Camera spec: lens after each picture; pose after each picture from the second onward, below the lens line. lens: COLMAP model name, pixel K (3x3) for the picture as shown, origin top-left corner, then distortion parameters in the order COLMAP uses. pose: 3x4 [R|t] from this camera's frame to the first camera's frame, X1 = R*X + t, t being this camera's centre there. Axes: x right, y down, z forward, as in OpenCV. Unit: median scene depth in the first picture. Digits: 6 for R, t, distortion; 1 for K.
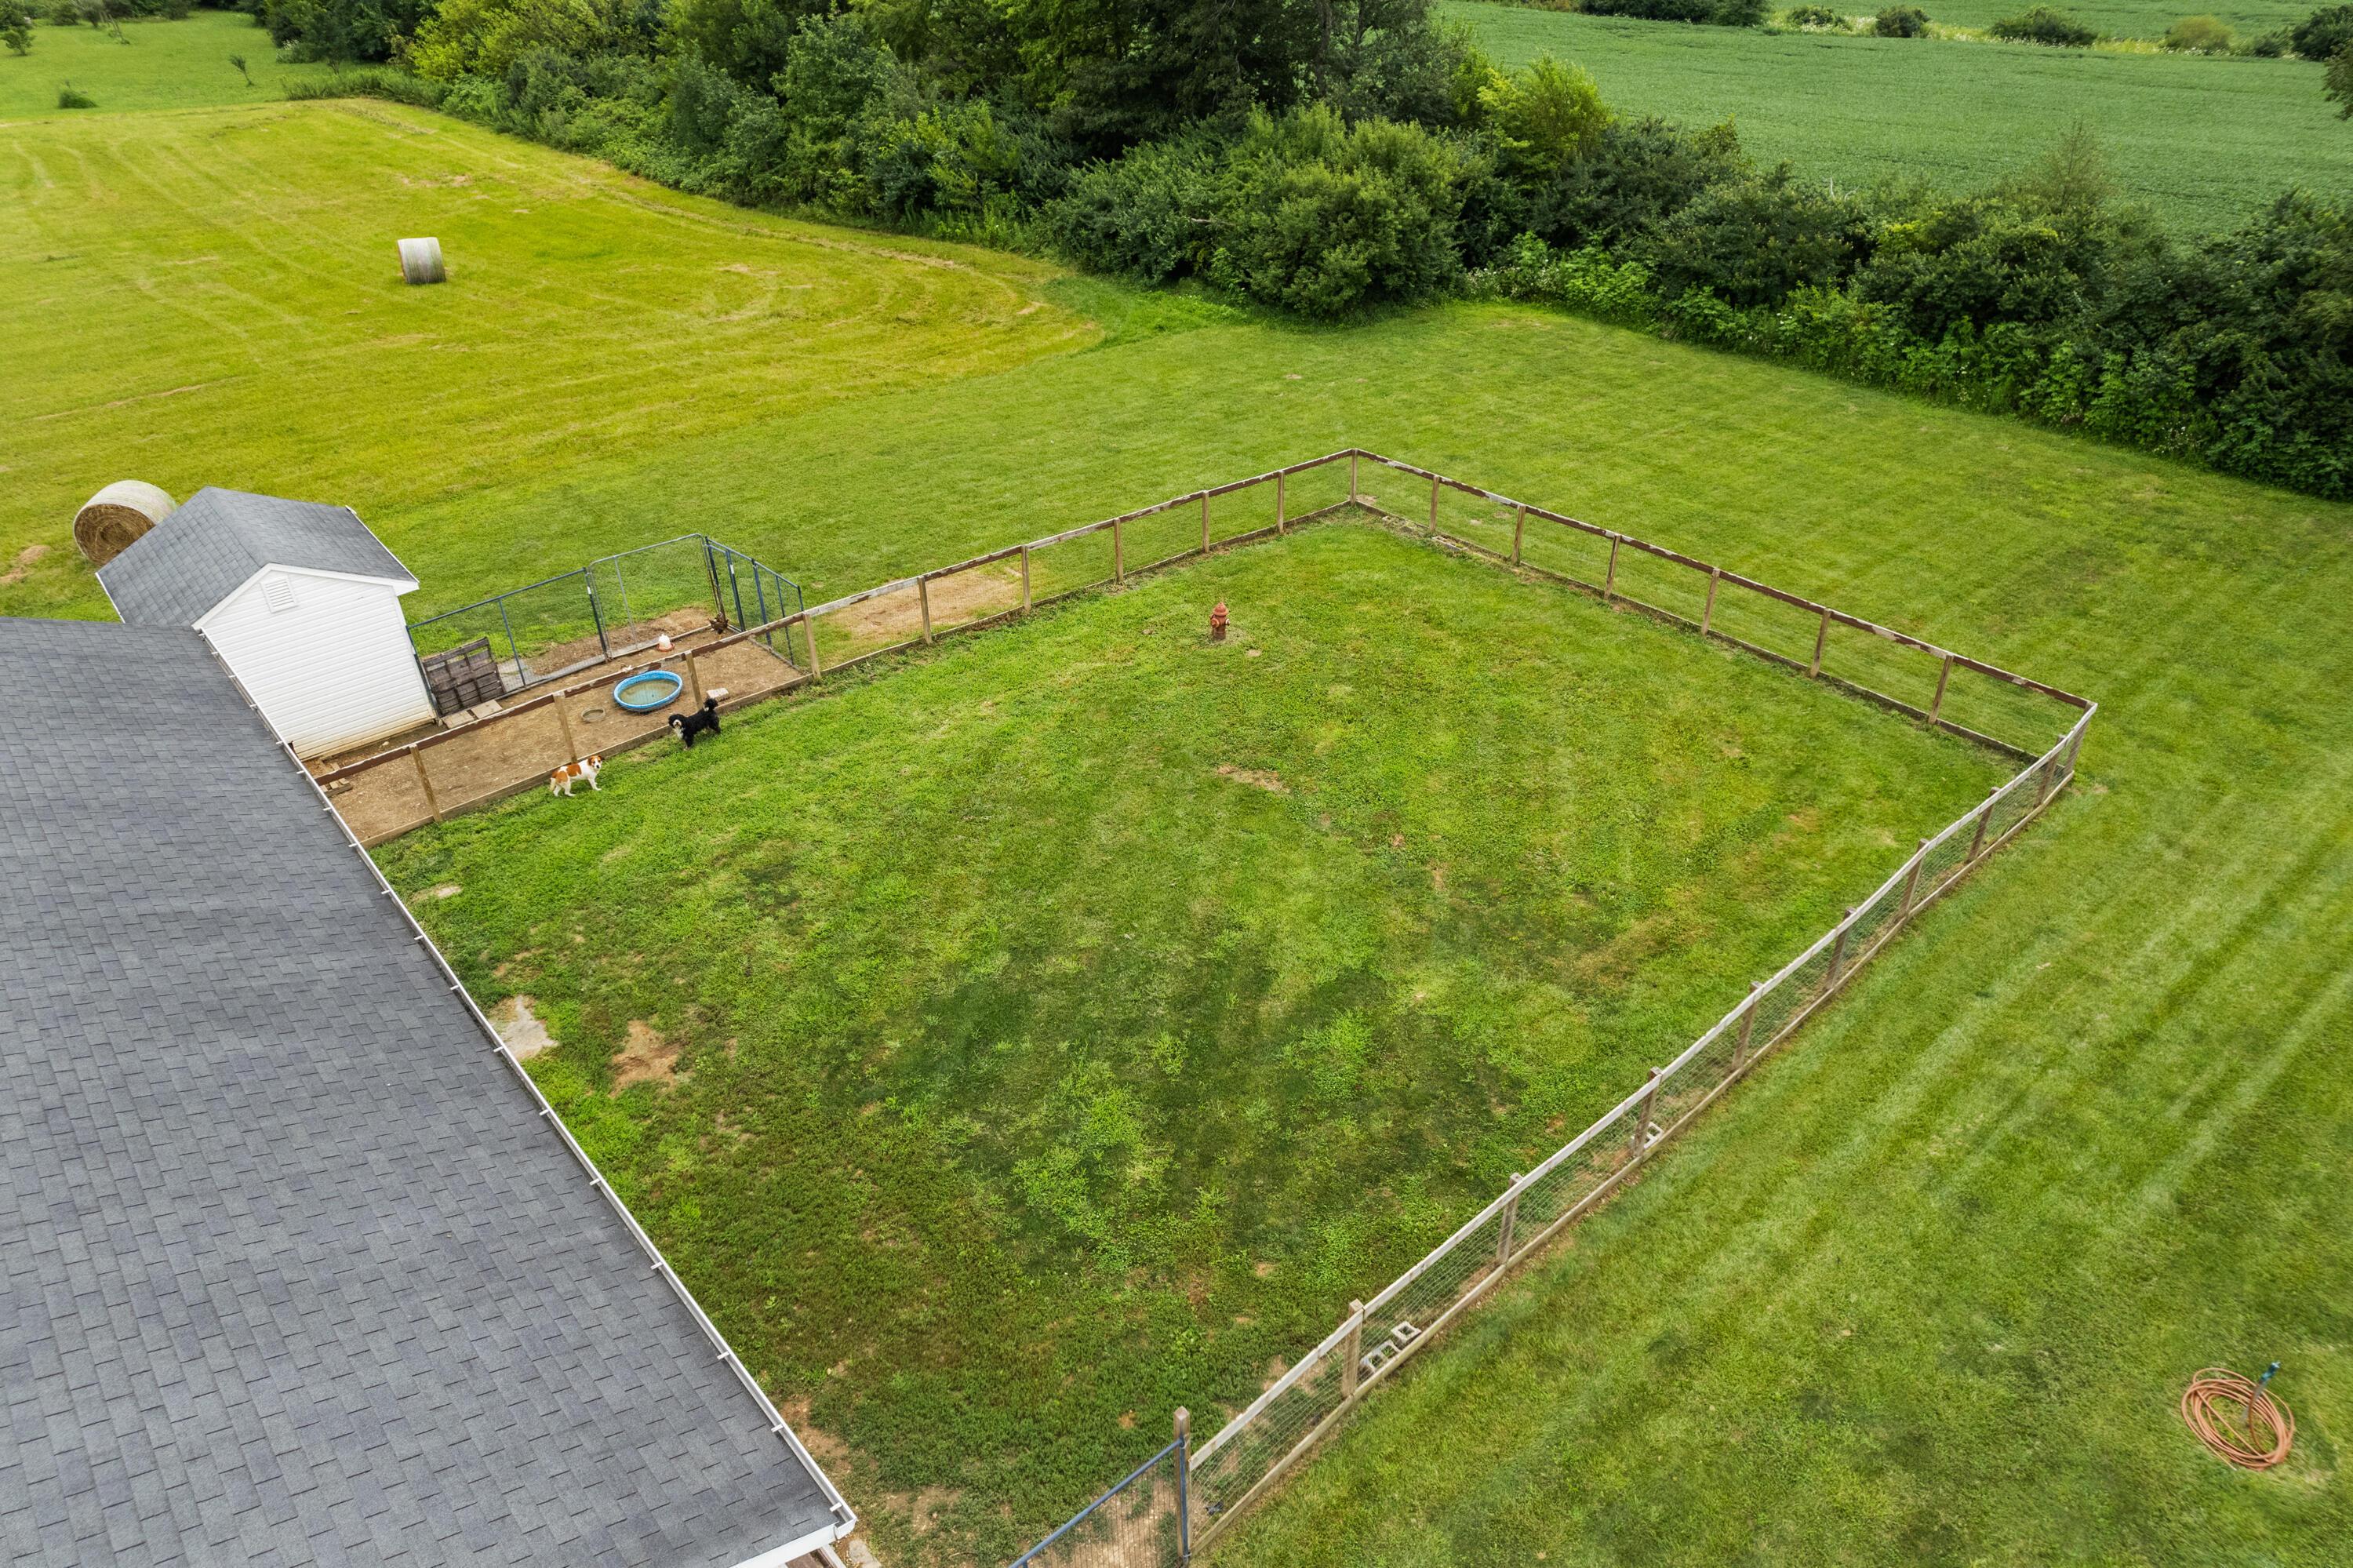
lens RADIAL K [[1508.9, 0, 1177.3], [0, 1508.9, 780.6], [0, 0, 1]] dist [-0.069383, 0.059704]
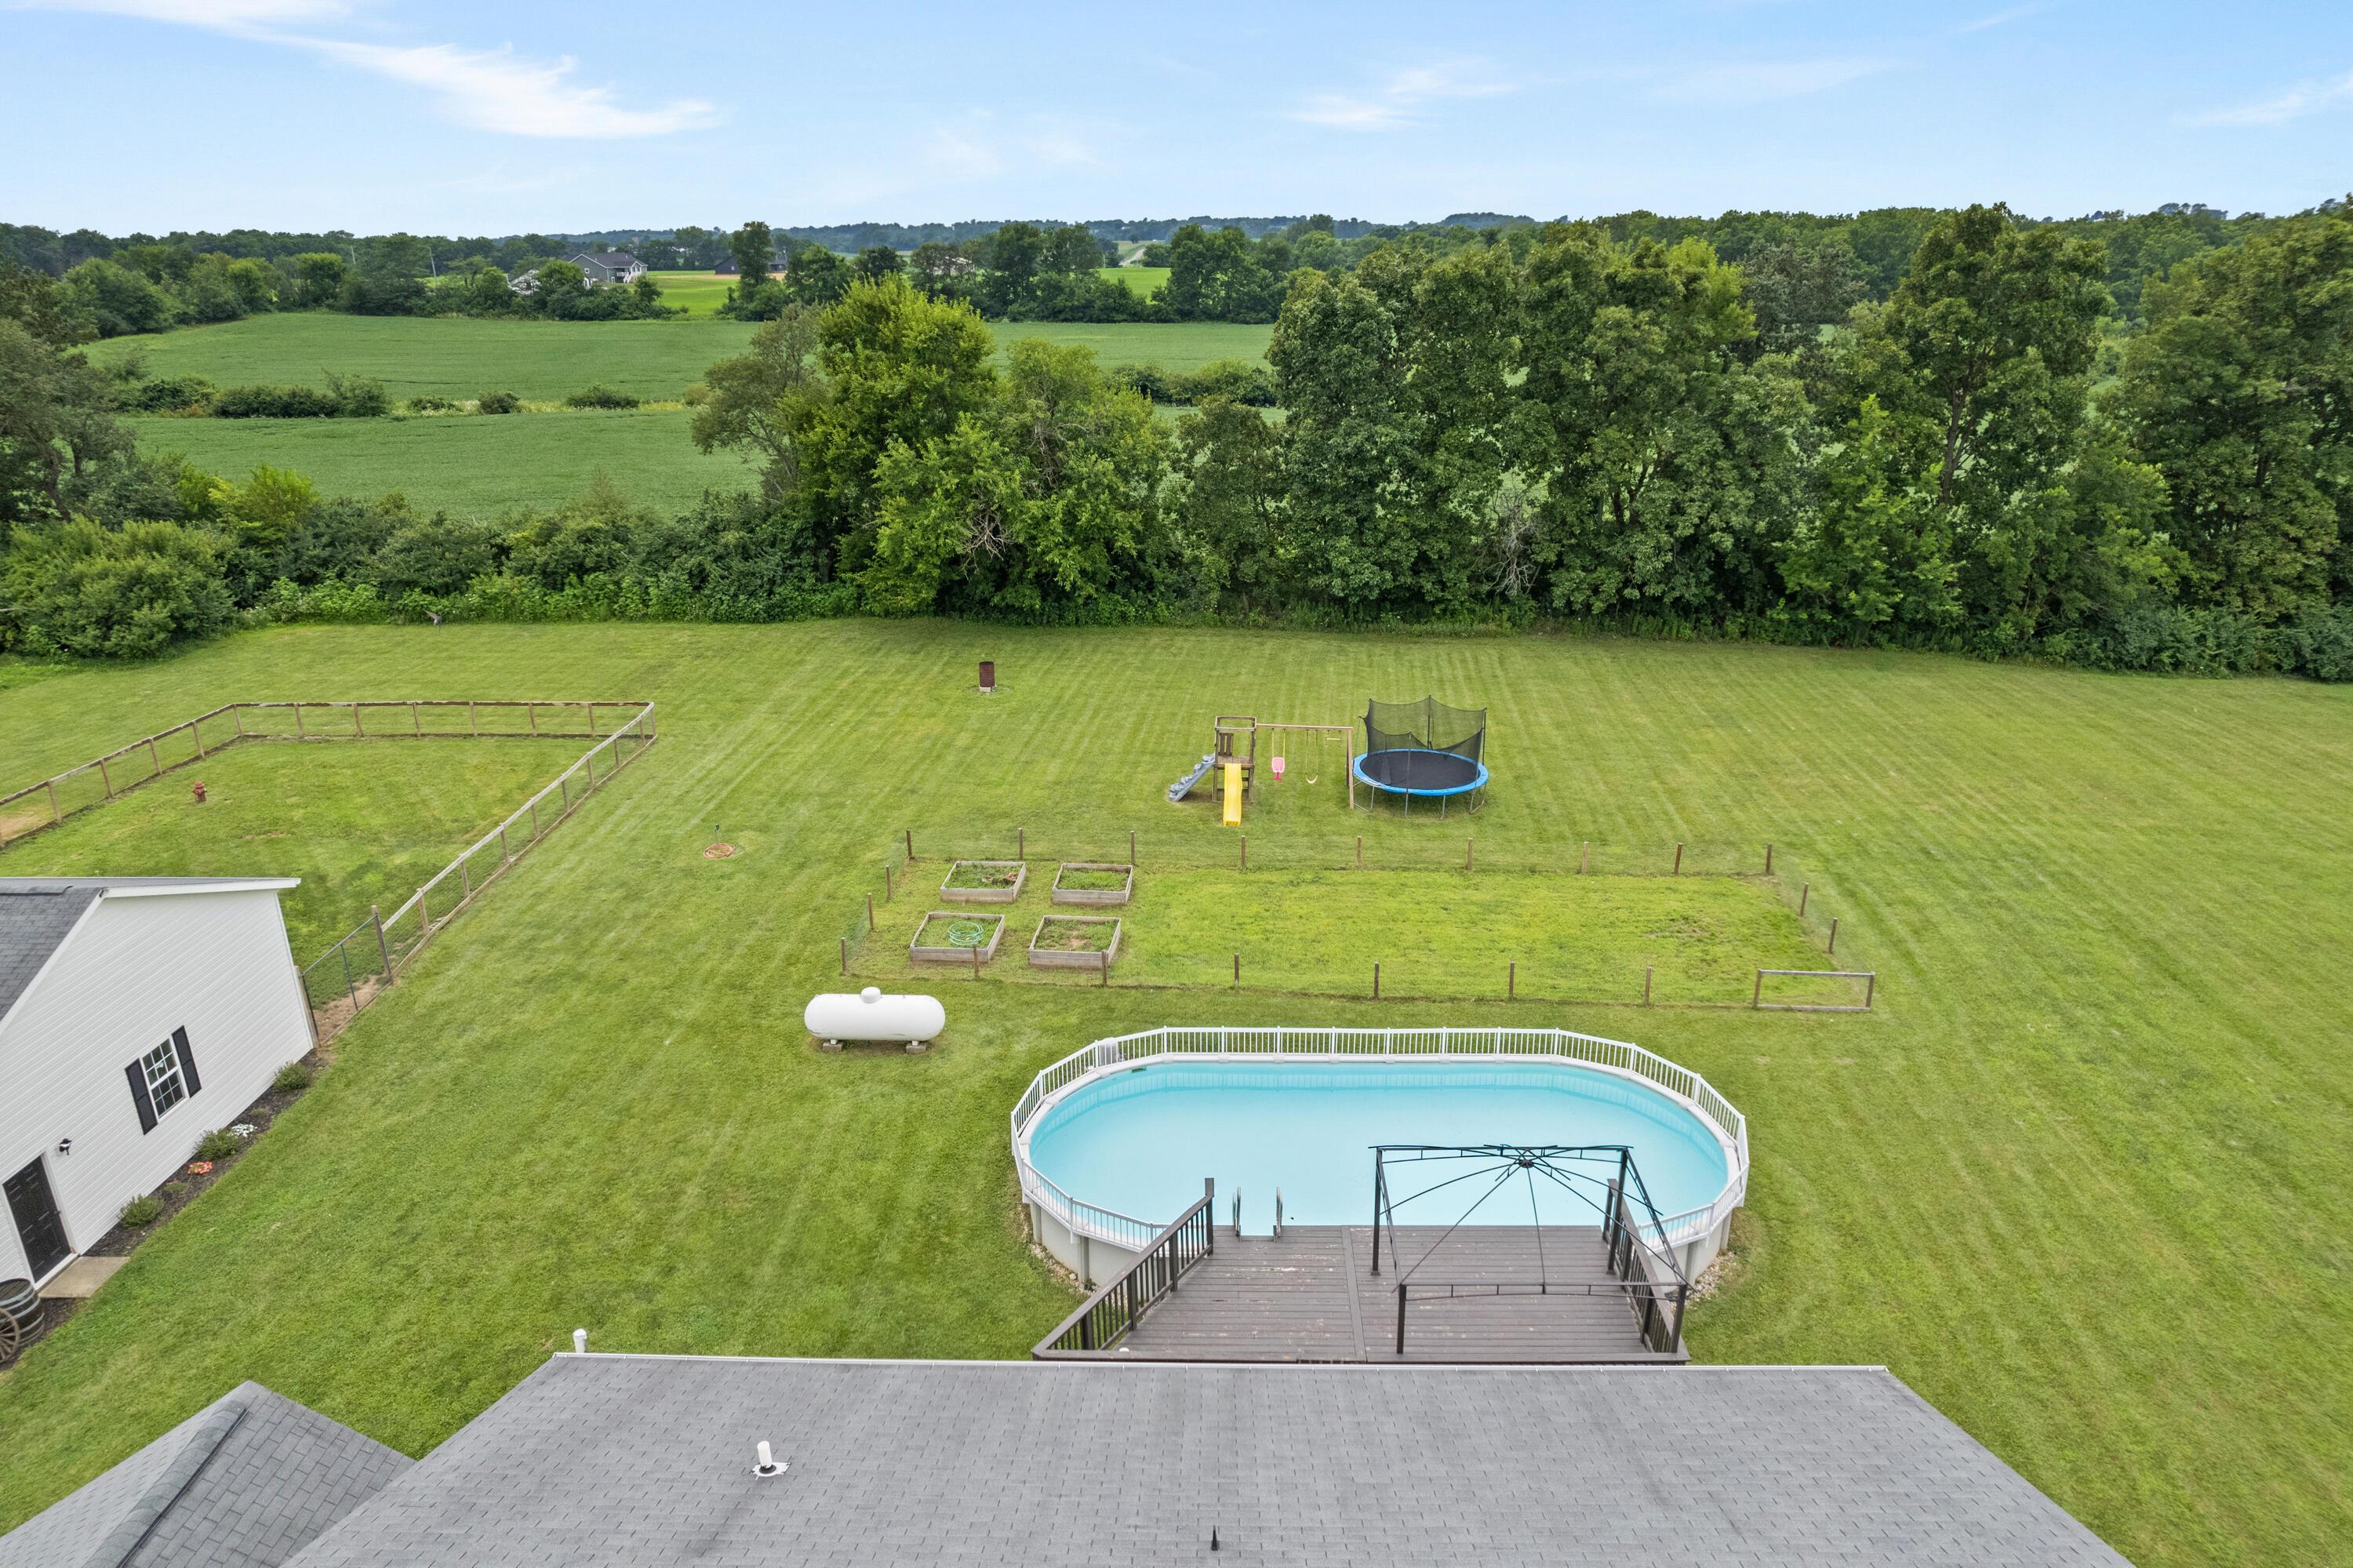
lens RADIAL K [[1508.9, 0, 1182.0], [0, 1508.9, 789.7], [0, 0, 1]] dist [-0.069383, 0.059704]
pose [[0.681009, -0.252186, 0.687480, -0.257691], [0.388402, 0.920282, -0.047162, 0.285378], [-0.620782, 0.299137, 0.724670, -0.656922]]
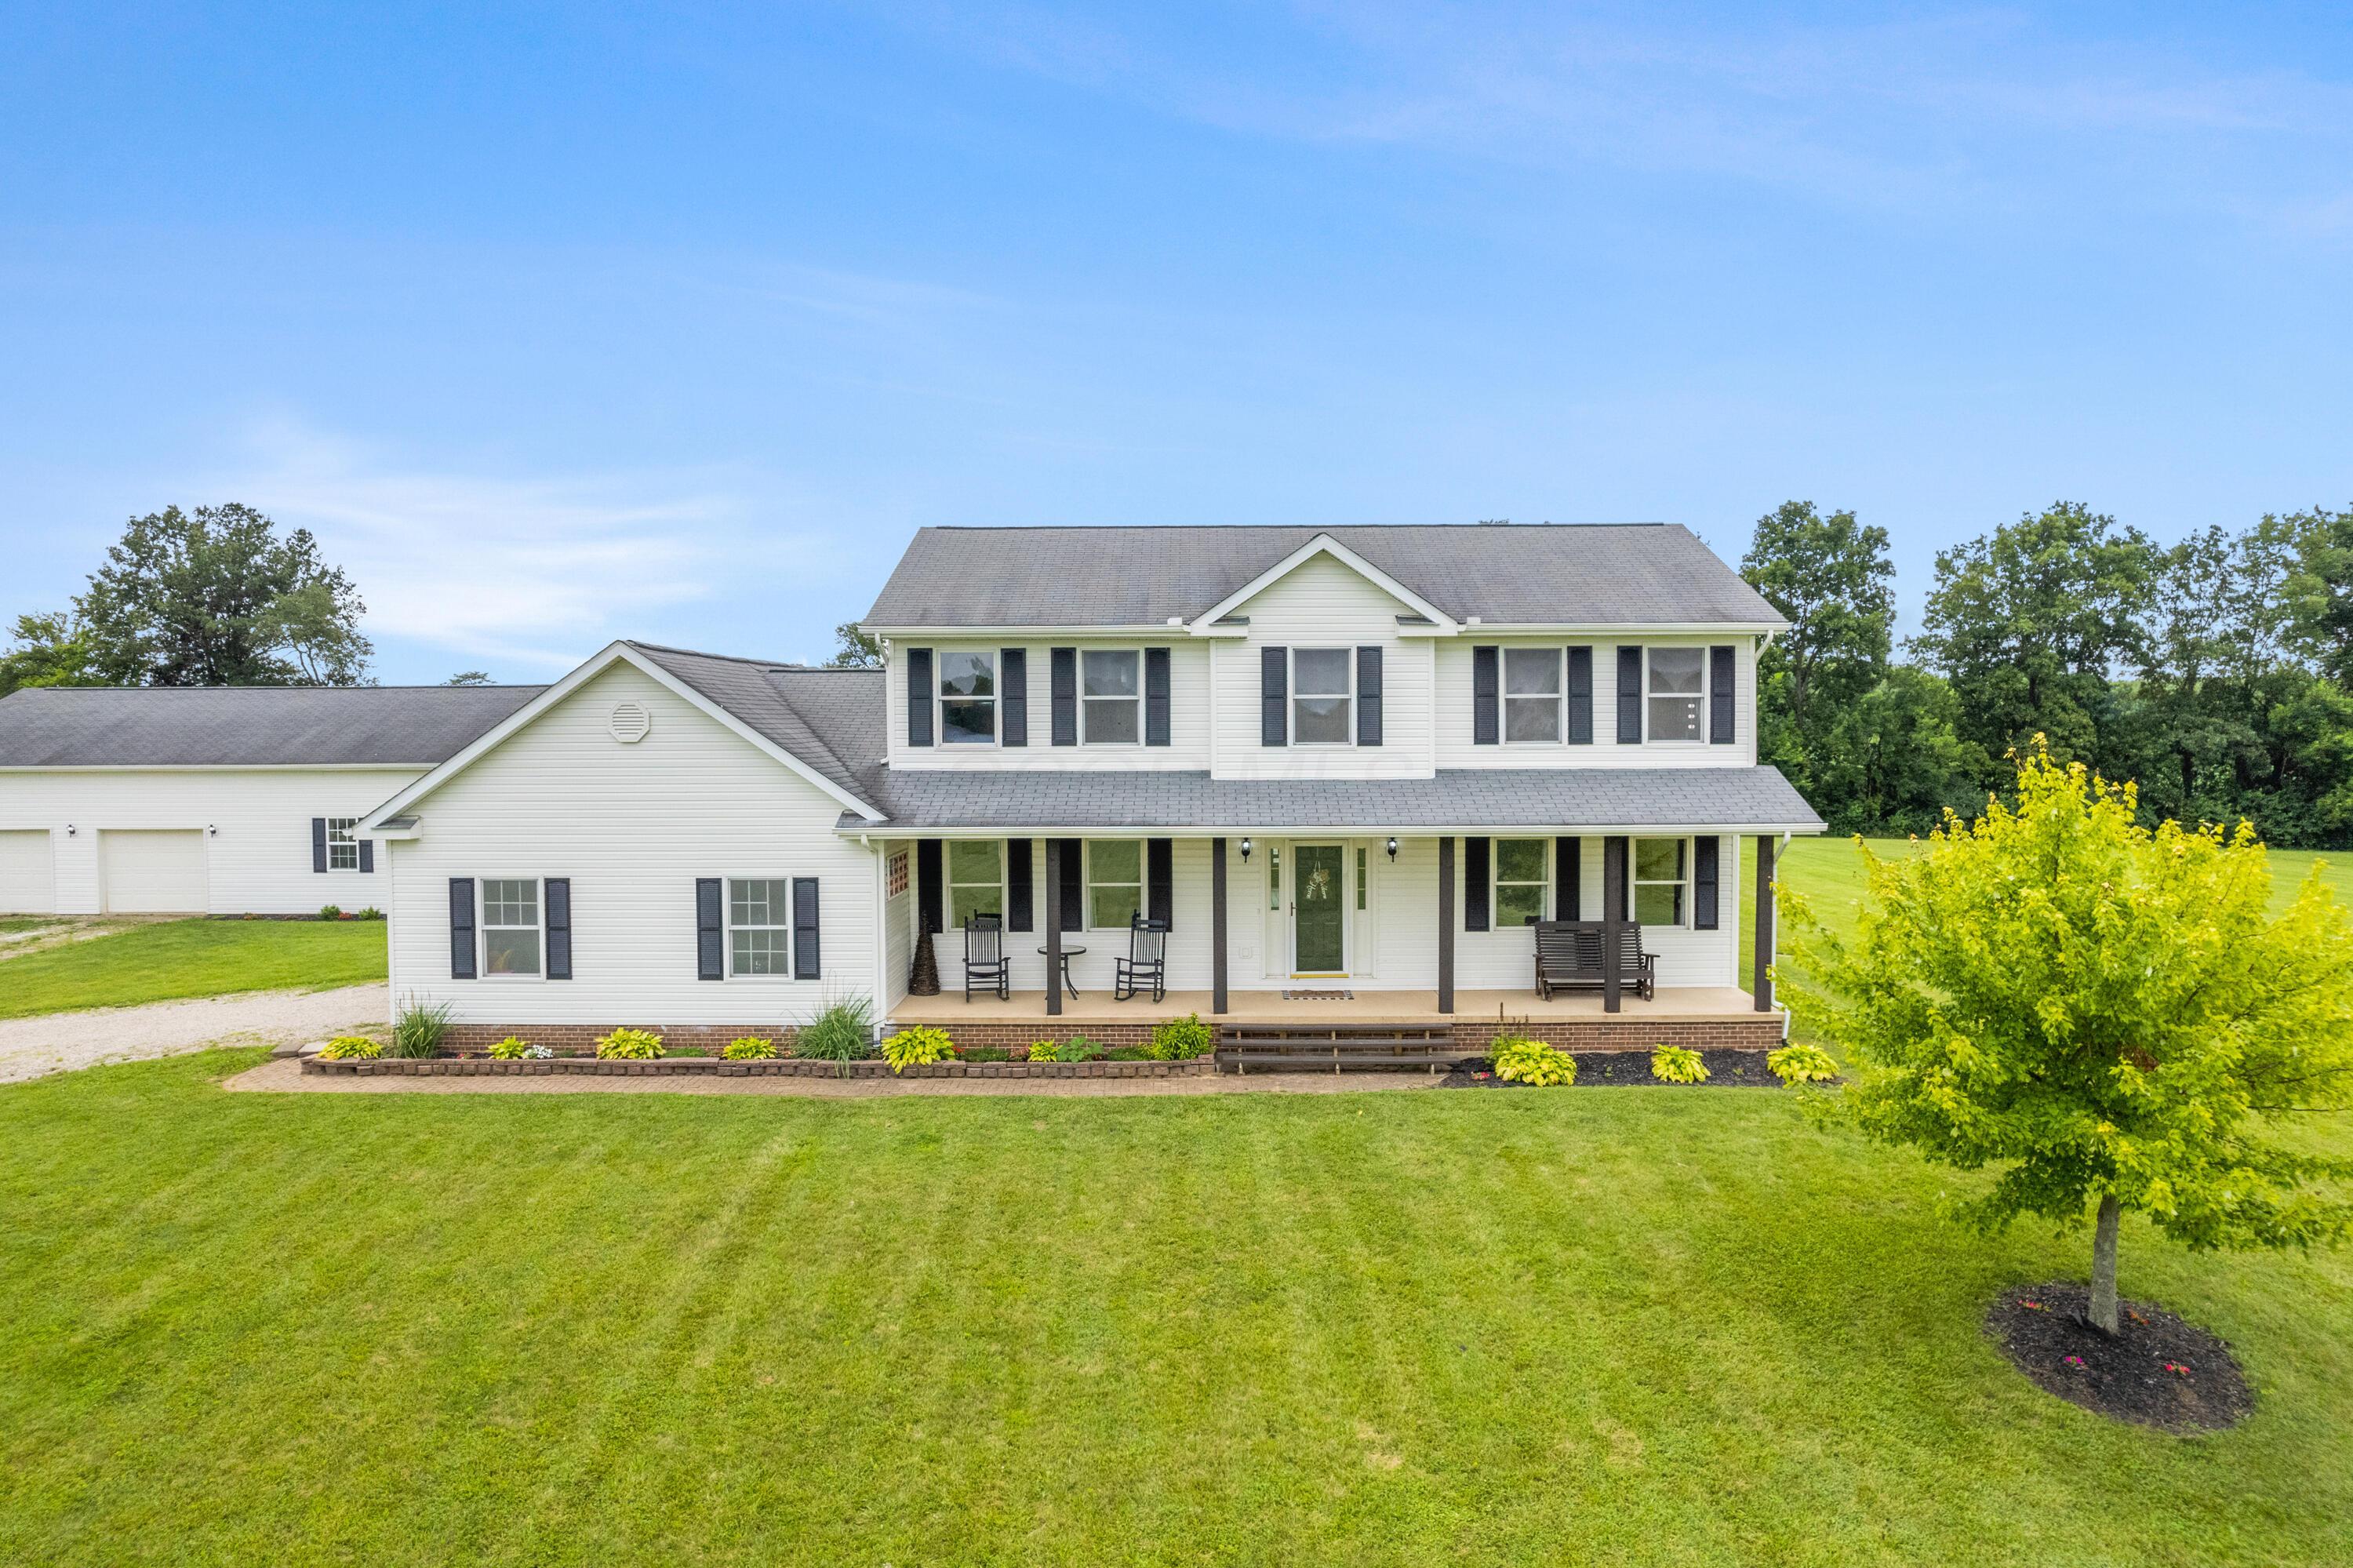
lens RADIAL K [[1505.7, 0, 1168.1], [0, 1505.7, 725.7], [0, 0, 1]] dist [-0.027573, -0.001048]
pose [[0.679488, 0.008032, 0.733642, -0.649081], [0.387827, 0.844888, -0.368449, 0.697010], [-0.622805, 0.534883, 0.570976, -0.743729]]
